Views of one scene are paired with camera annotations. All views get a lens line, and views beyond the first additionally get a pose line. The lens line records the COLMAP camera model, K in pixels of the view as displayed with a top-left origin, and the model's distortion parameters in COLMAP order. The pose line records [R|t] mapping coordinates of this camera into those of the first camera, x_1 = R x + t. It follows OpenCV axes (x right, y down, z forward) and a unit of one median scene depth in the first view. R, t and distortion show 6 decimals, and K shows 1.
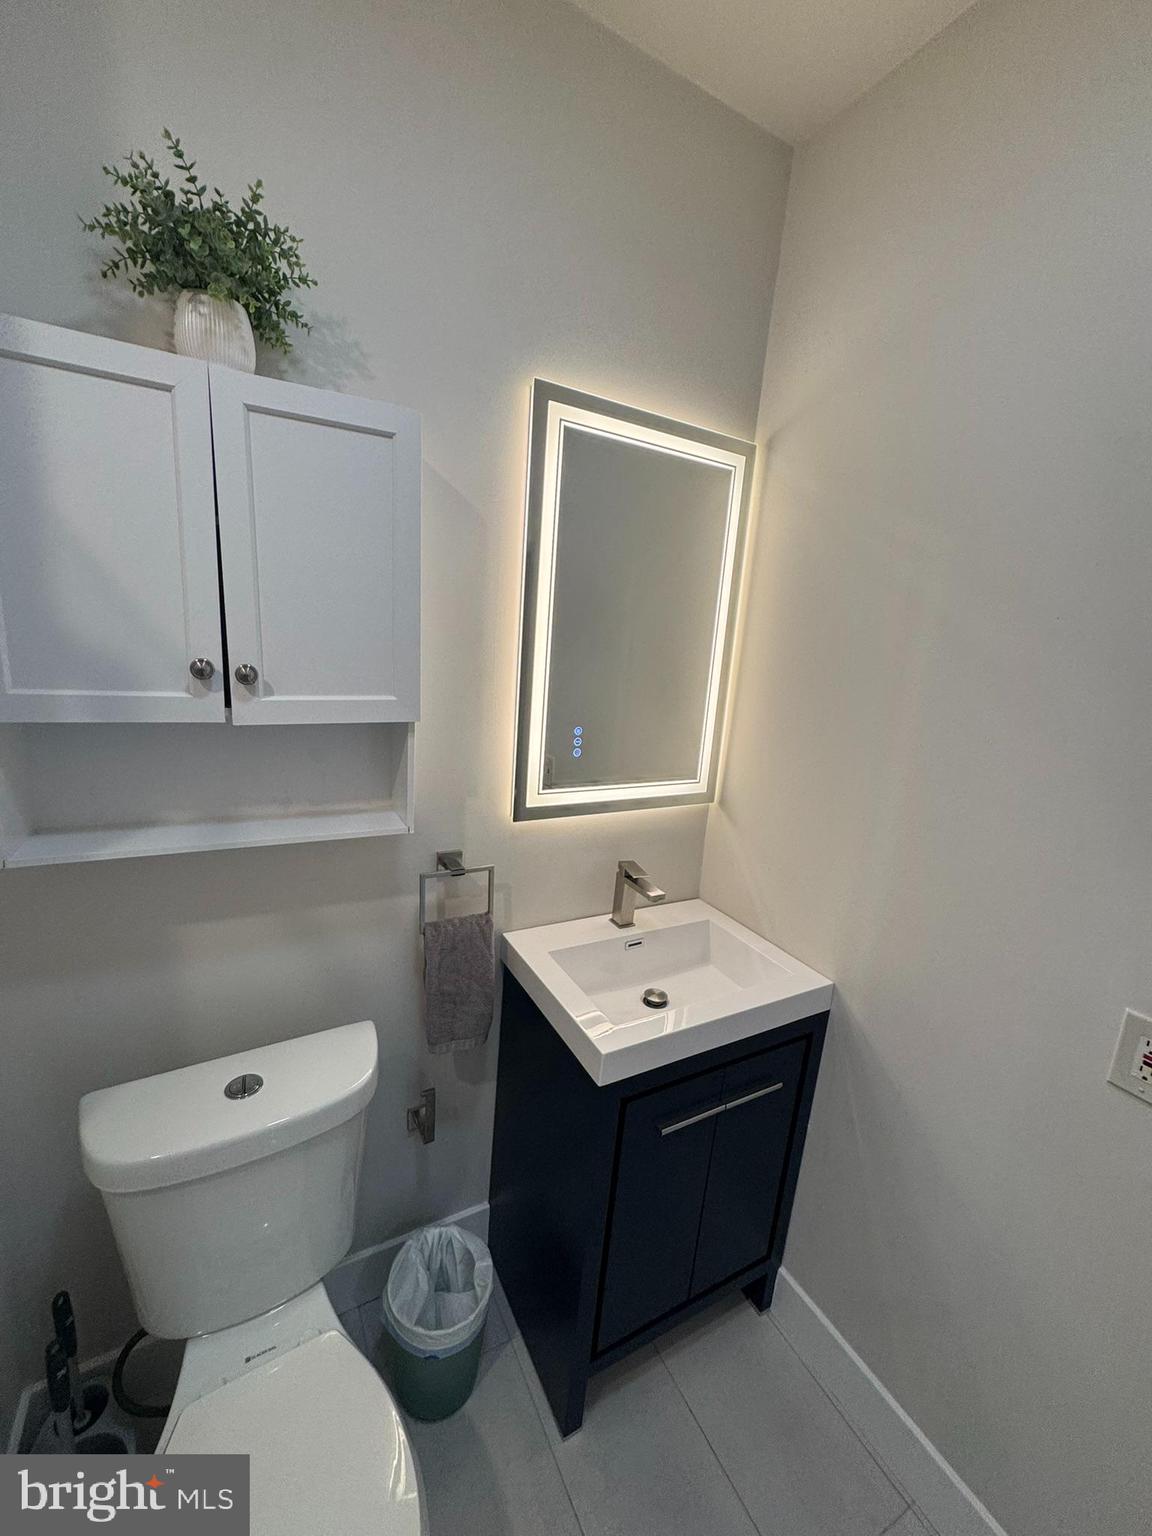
lens RADIAL K [[608.2, 0, 577.5], [0, 608.2, 771.9], [0, 0, 1]] dist [-0.001956, -0.000769]
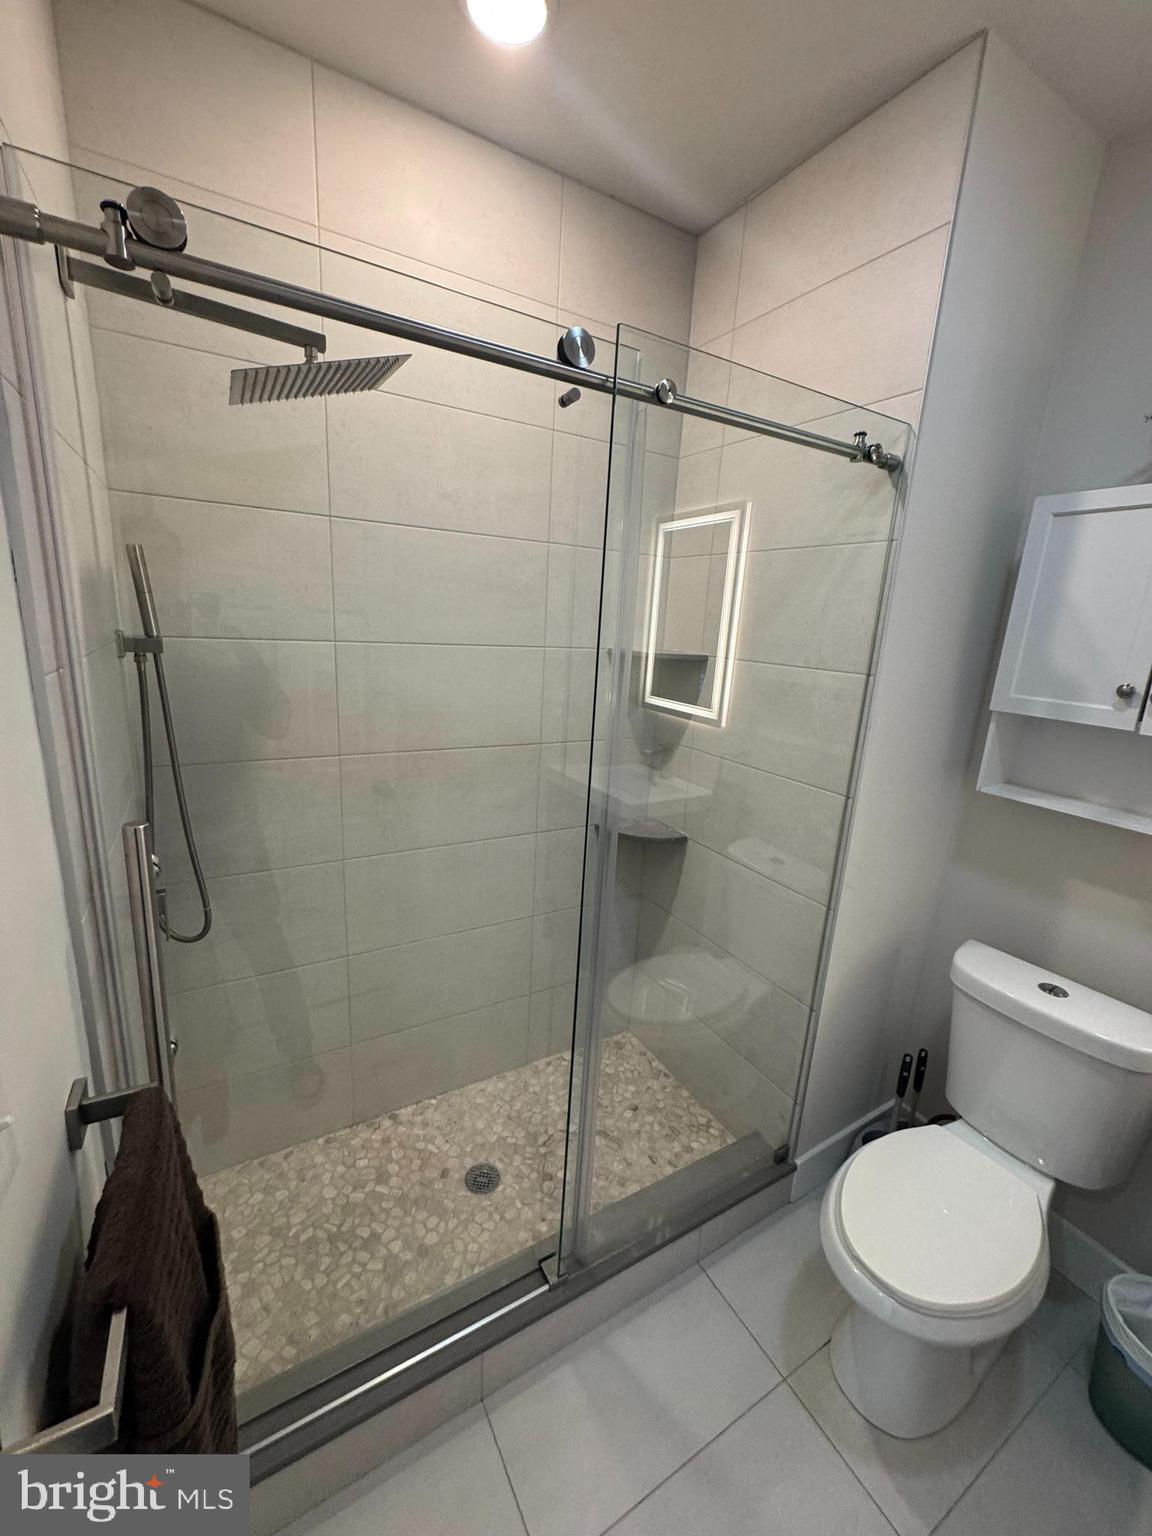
lens RADIAL K [[608.2, 0, 577.9], [0, 608.2, 764.8], [0, 0, 1]] dist [-0.001956, -0.000769]
pose [[0.024677, 0.167845, -0.985504, 0.762098], [-0.260897, 0.952723, 0.155729, 0.106622], [0.965051, 0.253272, 0.067301, -0.291296]]
